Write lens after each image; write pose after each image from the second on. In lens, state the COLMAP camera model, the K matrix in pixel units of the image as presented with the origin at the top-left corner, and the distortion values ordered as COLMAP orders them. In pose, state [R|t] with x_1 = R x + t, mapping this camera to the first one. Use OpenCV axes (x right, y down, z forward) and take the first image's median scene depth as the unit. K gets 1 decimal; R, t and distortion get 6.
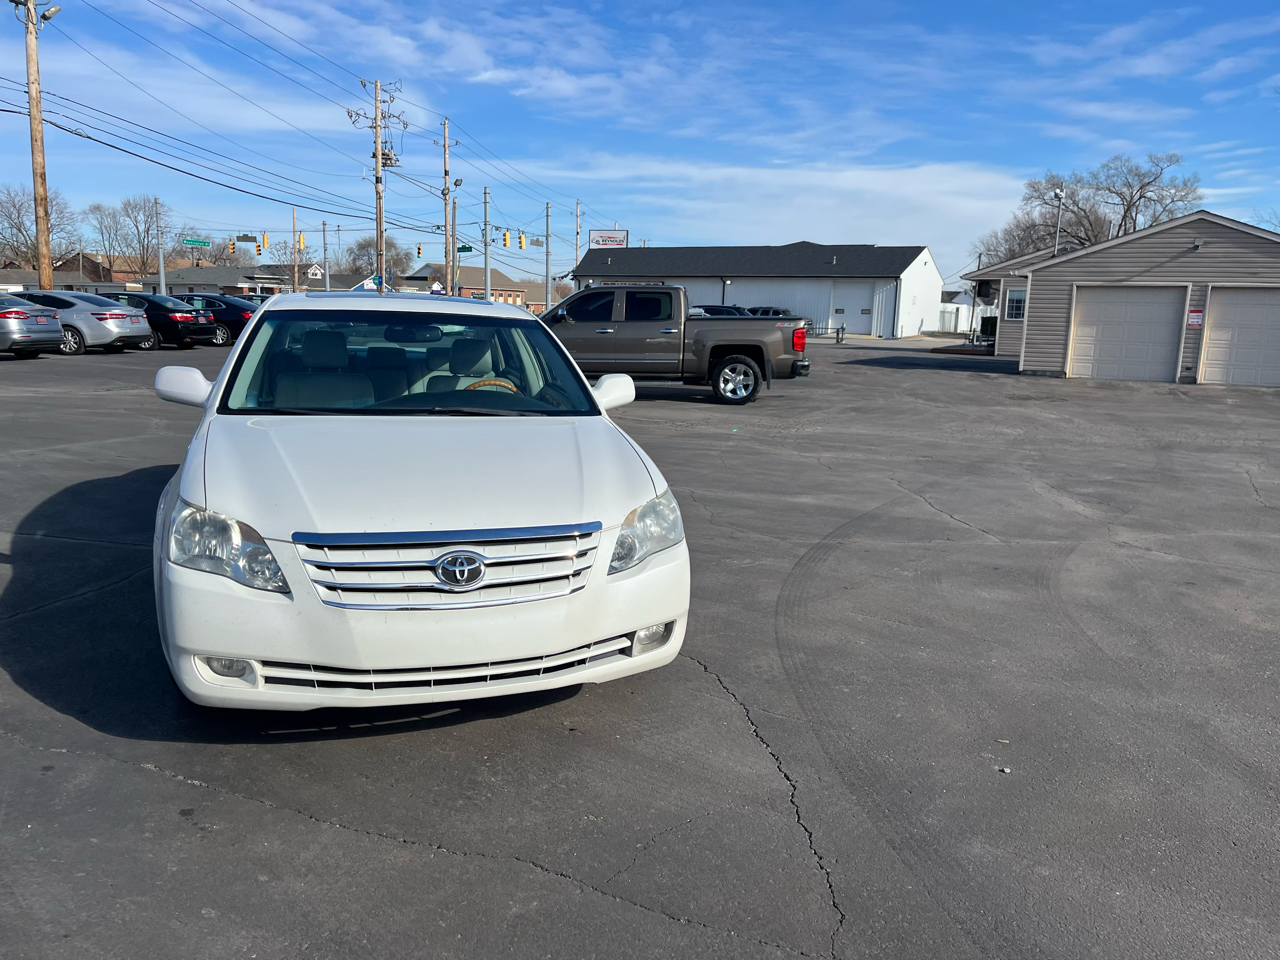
lens RADIAL K [[960.0, 0, 656.4], [0, 960.0, 493.6], [0, 0, 1]] dist [0.059905, -0.072384]
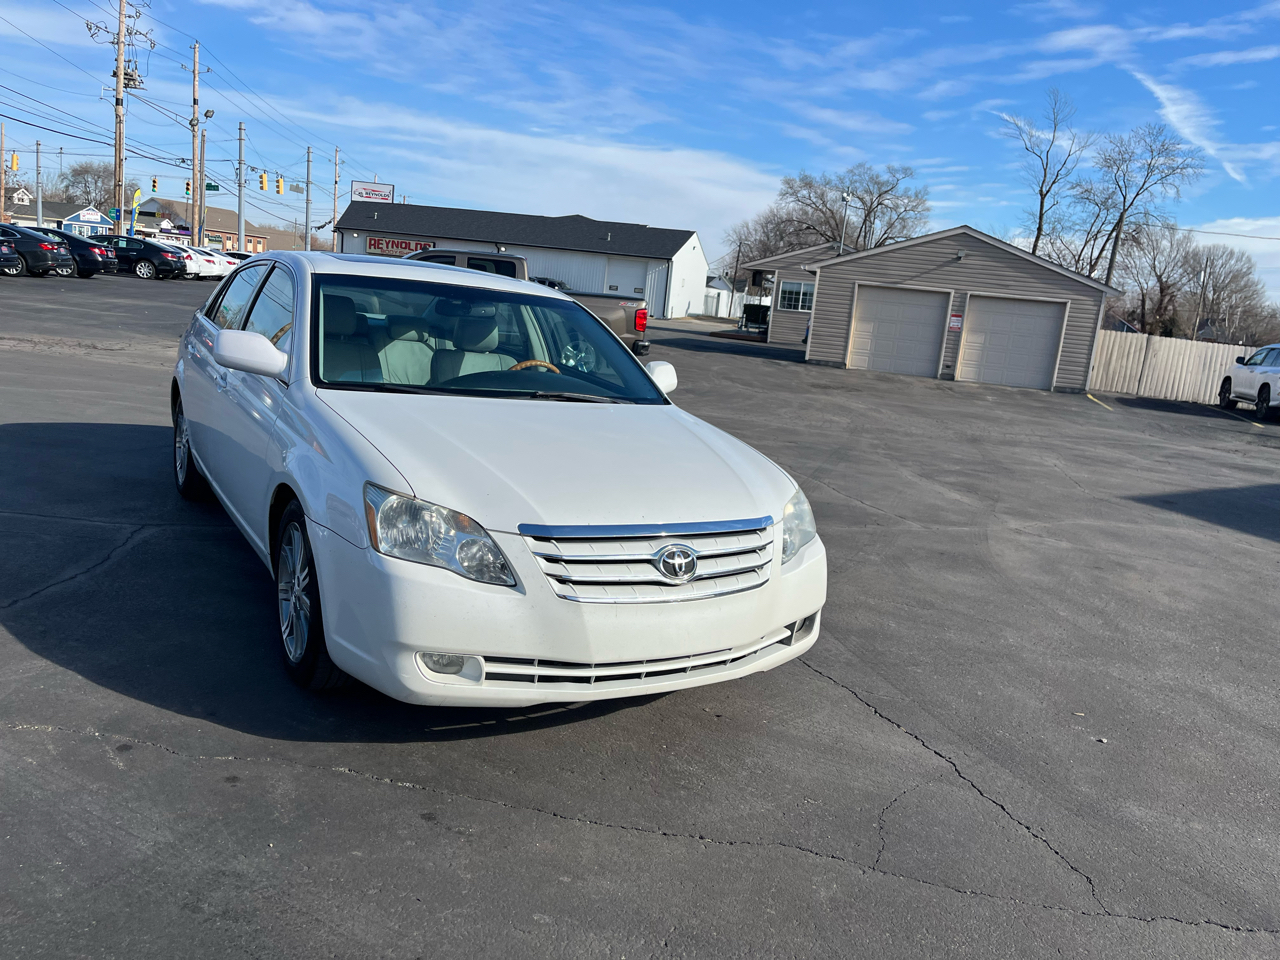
lens RADIAL K [[960.0, 0, 643.6], [0, 960.0, 484.8], [0, 0, 1]] dist [0.059905, -0.072384]
pose [[0.969875, 0.025072, 0.242310, -0.057534], [-0.030378, 0.999373, 0.018186, -0.002448], [-0.241702, -0.024999, 0.970028, 0.003862]]
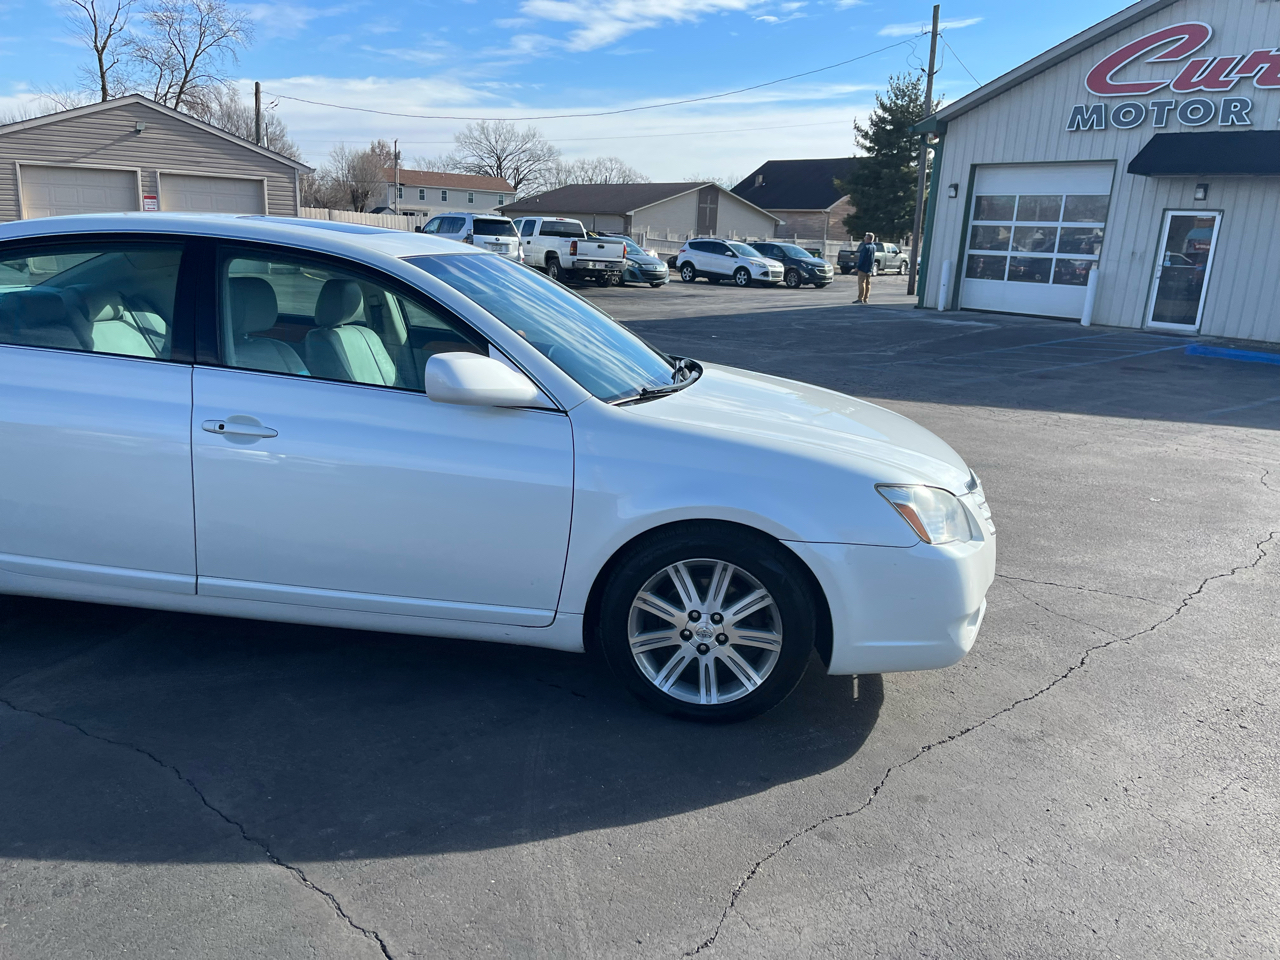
lens RADIAL K [[968.9, 0, 644.6], [0, 968.9, 489.4], [0, 0, 1]] dist [0.044044, -0.065274]
pose [[0.420968, -0.234415, 0.876262, -0.177610], [0.129109, 0.971679, 0.197914, -0.026171], [-0.897840, 0.029818, 0.439311, 0.098878]]
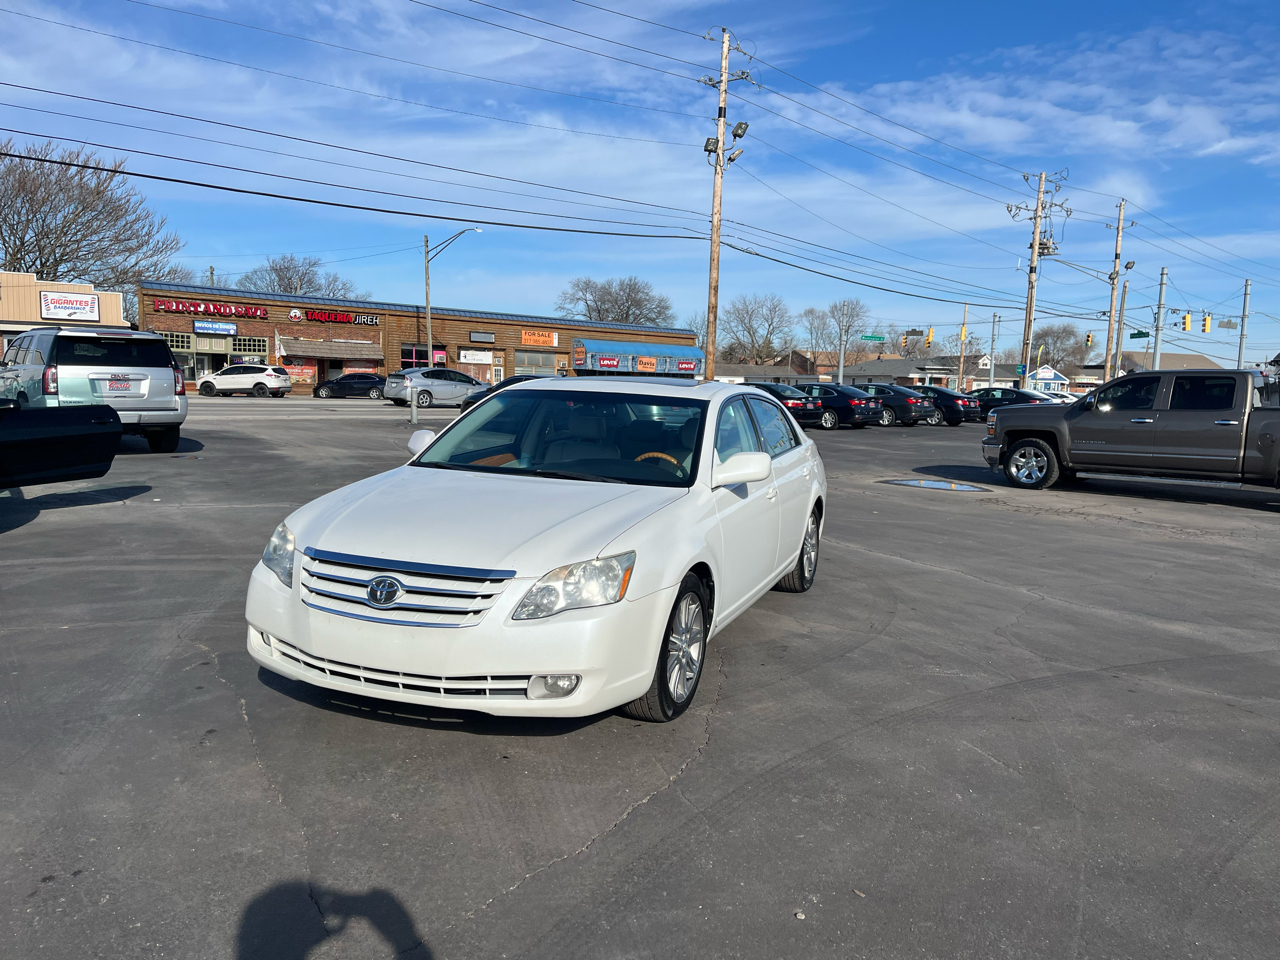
lens RADIAL K [[960.0, 0, 664.8], [0, 960.0, 510.6], [0, 0, 1]] dist [0.059905, -0.072384]
pose [[0.787086, 0.082800, -0.611261, 0.097939], [-0.127305, 0.991421, -0.029628, -0.003833], [0.603564, 0.101136, 0.790874, 0.027429]]
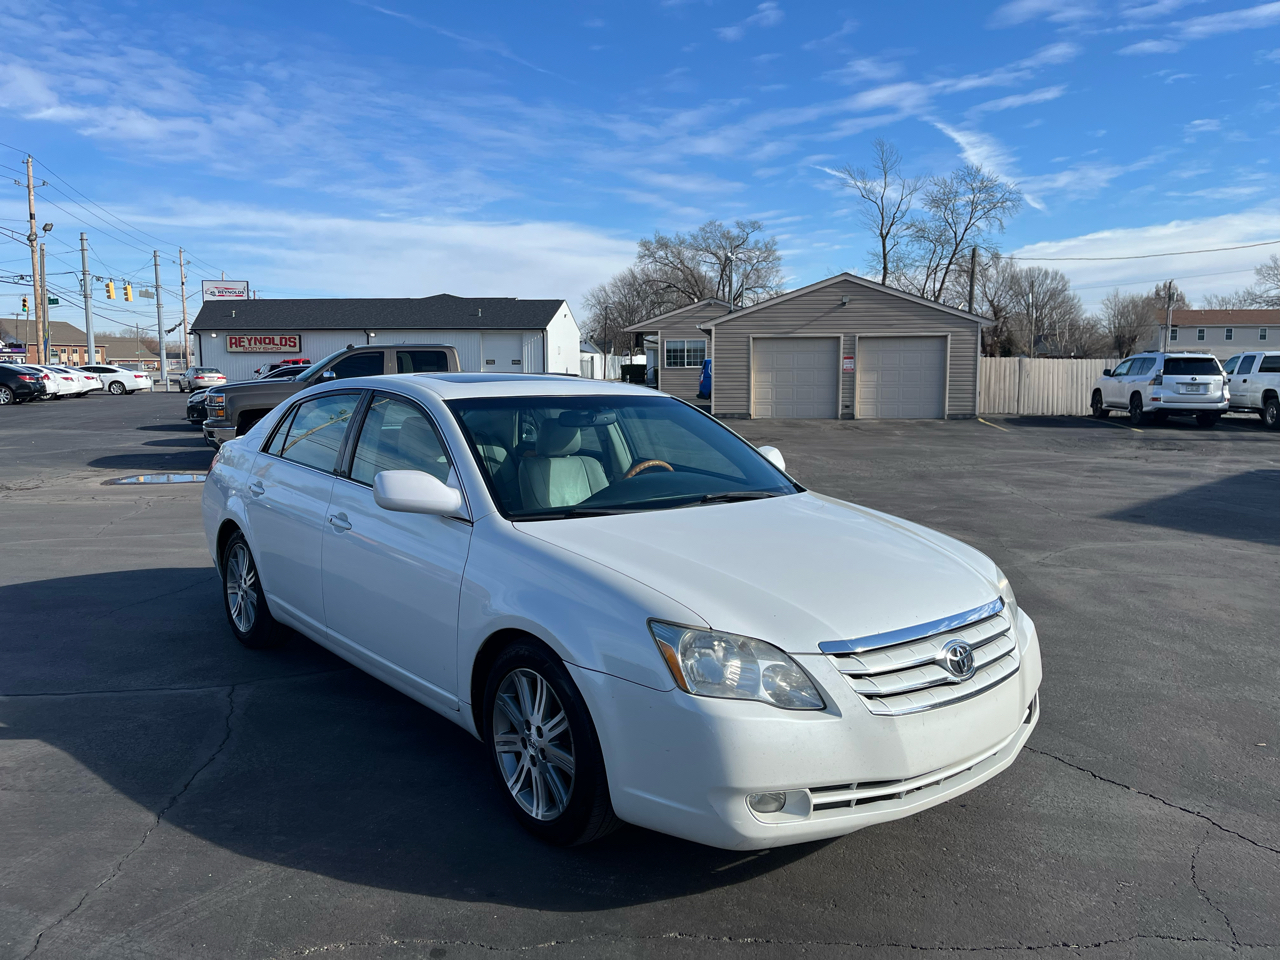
lens RADIAL K [[960.0, 0, 644.0], [0, 960.0, 443.3], [0, 0, 1]] dist [0.059905, -0.072384]
pose [[0.929551, -0.056342, 0.364363, -0.101800], [0.092644, 0.992241, -0.082917, -0.010639], [-0.356864, 0.110831, 0.927558, 0.019171]]
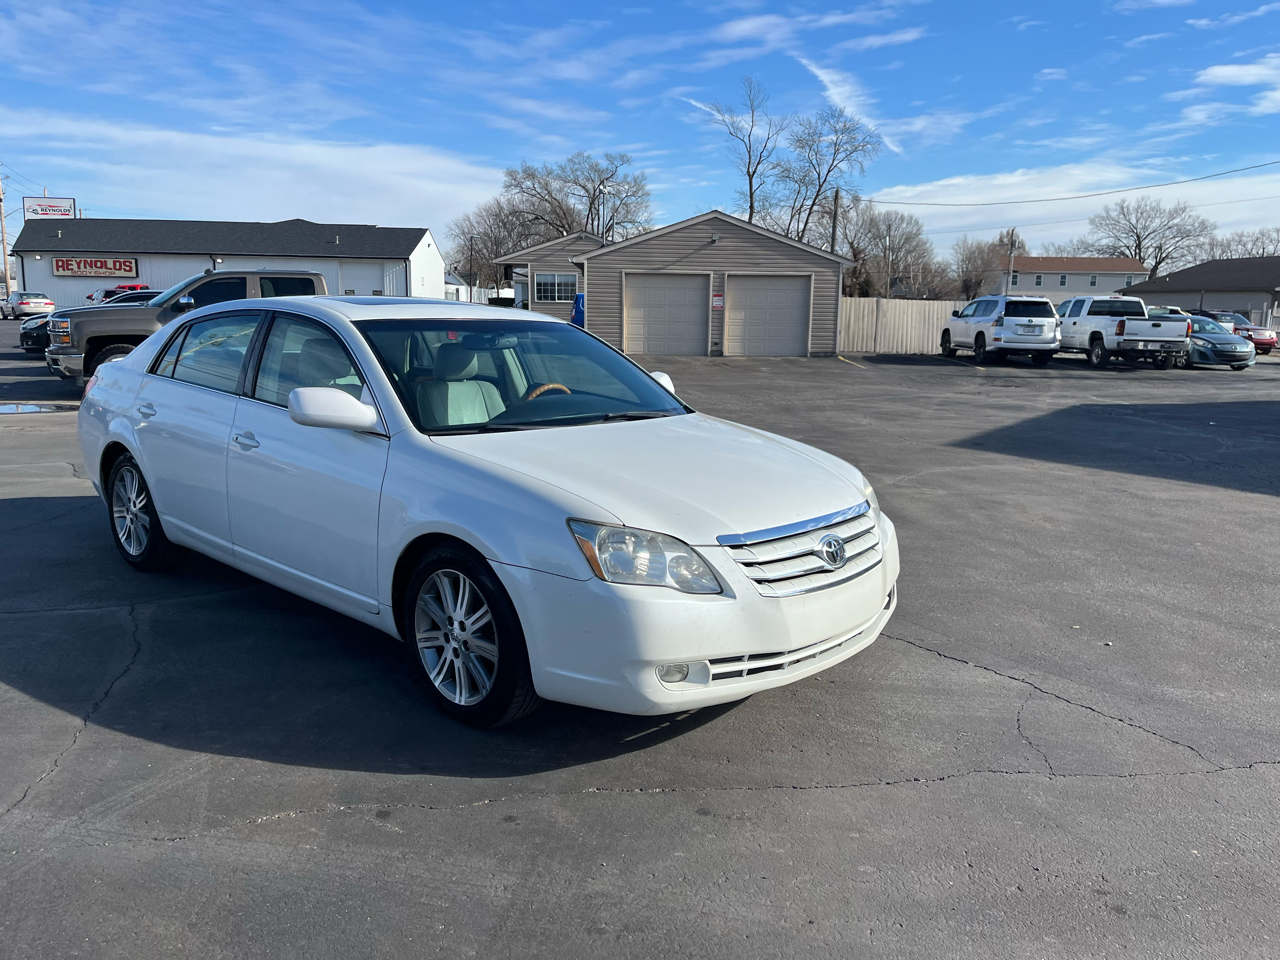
lens RADIAL K [[960.0, 0, 647.2], [0, 960.0, 477.2], [0, 0, 1]] dist [0.059905, -0.072384]
pose [[0.868895, -0.099268, 0.484940, -0.112083], [0.097479, 0.994815, 0.028982, -0.007538], [-0.485303, 0.022089, 0.874067, 0.012226]]
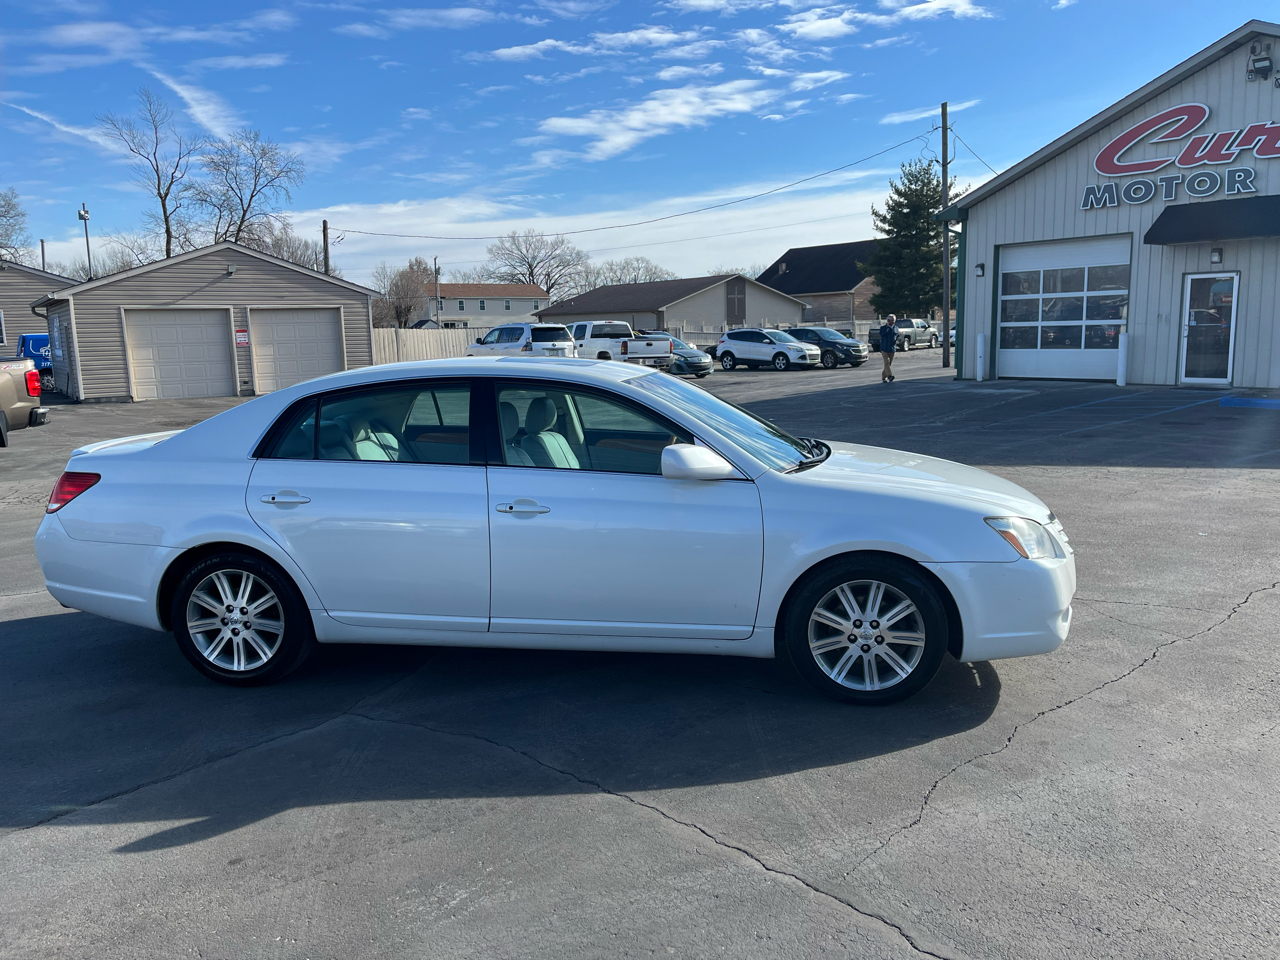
lens RADIAL K [[968.9, 0, 635.3], [0, 968.9, 465.2], [0, 0, 1]] dist [0.044044, -0.065274]
pose [[0.451585, -0.161362, 0.877515, -0.231145], [0.198618, 0.977012, 0.077446, -0.032803], [-0.869840, 0.139317, 0.473254, 0.097792]]
